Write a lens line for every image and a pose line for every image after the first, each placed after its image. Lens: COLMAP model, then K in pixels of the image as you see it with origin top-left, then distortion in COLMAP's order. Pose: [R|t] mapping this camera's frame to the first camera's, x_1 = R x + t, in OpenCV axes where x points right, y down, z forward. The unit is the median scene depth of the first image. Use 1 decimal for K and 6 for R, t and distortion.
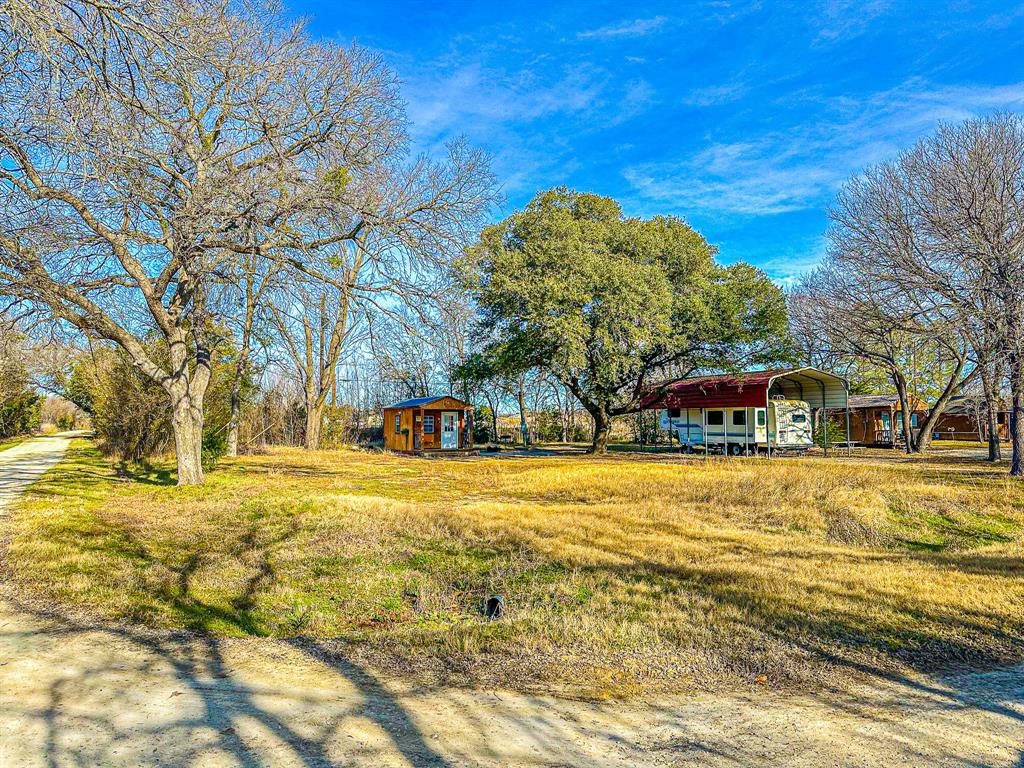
lens RADIAL K [[724.7, 0, 486.4], [0, 724.7, 384.4], [0, 0, 1]] dist [0.002806, -0.004128]
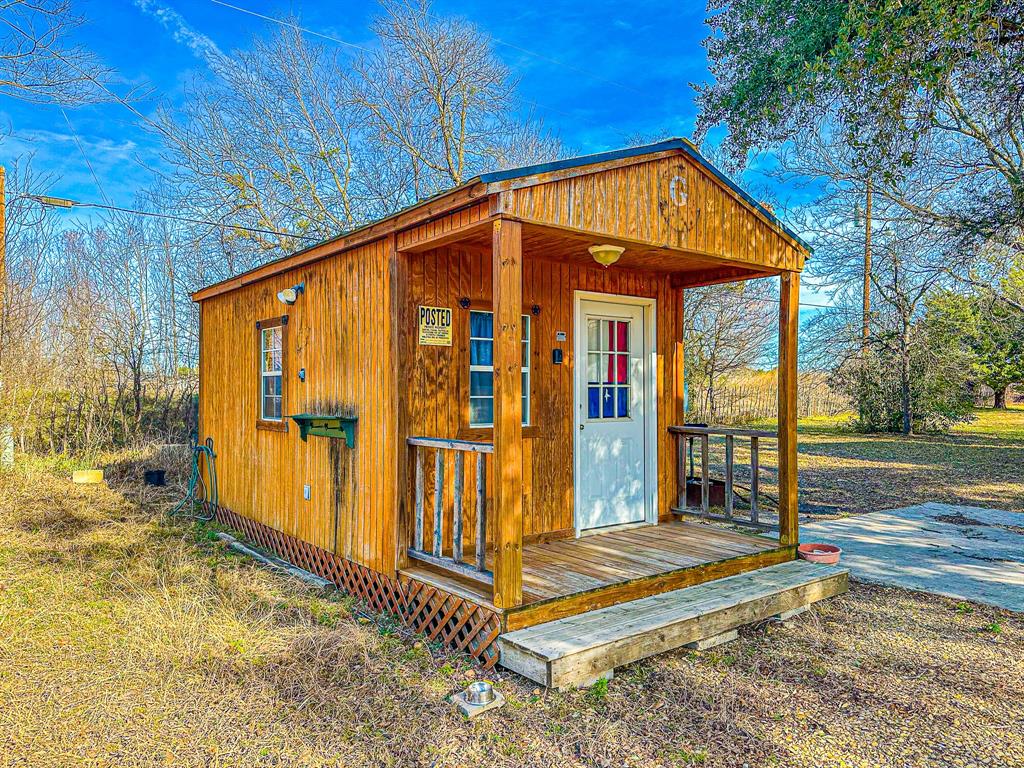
lens RADIAL K [[729.2, 0, 512.0], [0, 729.2, 384.0], [0, 0, 1]] dist [0.055762, -0.006399]
pose [[0.979705, 0.003190, 0.200421, -0.124119], [-0.012003, 0.999013, 0.042773, 0.059893], [-0.200087, -0.044310, 0.978776, 0.998854]]
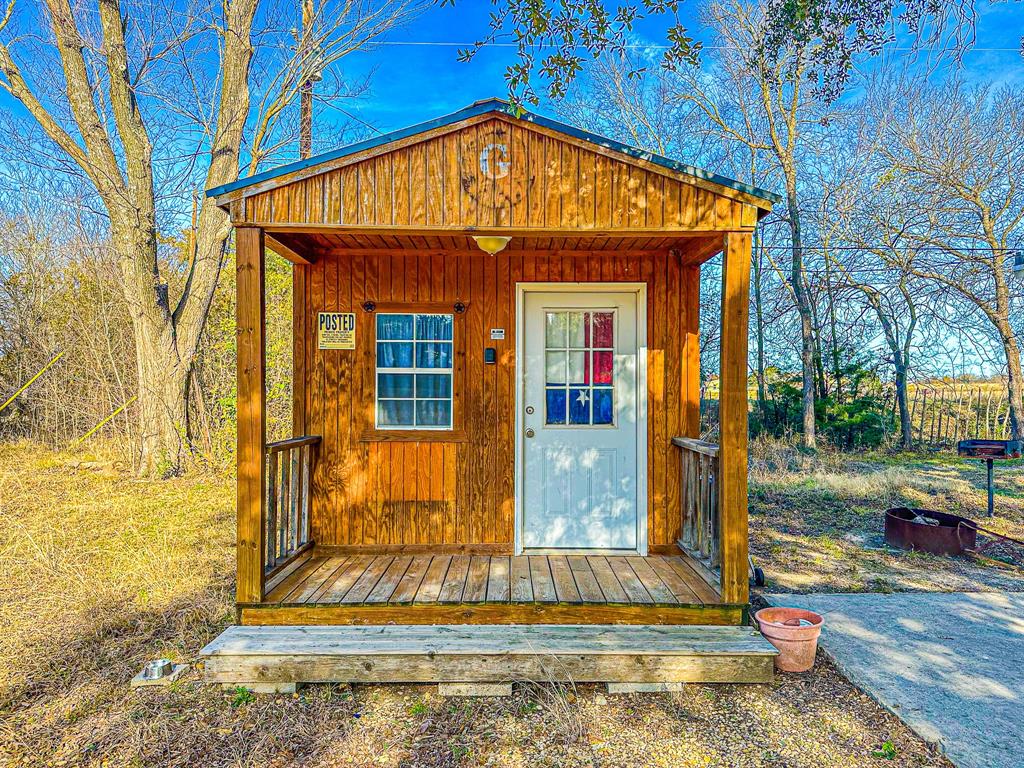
lens RADIAL K [[729.2, 0, 512.0], [0, 729.2, 384.0], [0, 0, 1]] dist [0.055762, -0.006399]
pose [[0.899998, -0.000799, -0.435893, -0.002135], [0.019352, 0.999086, 0.038124, 0.060798], [0.435464, -0.042747, 0.899191, 1.024399]]
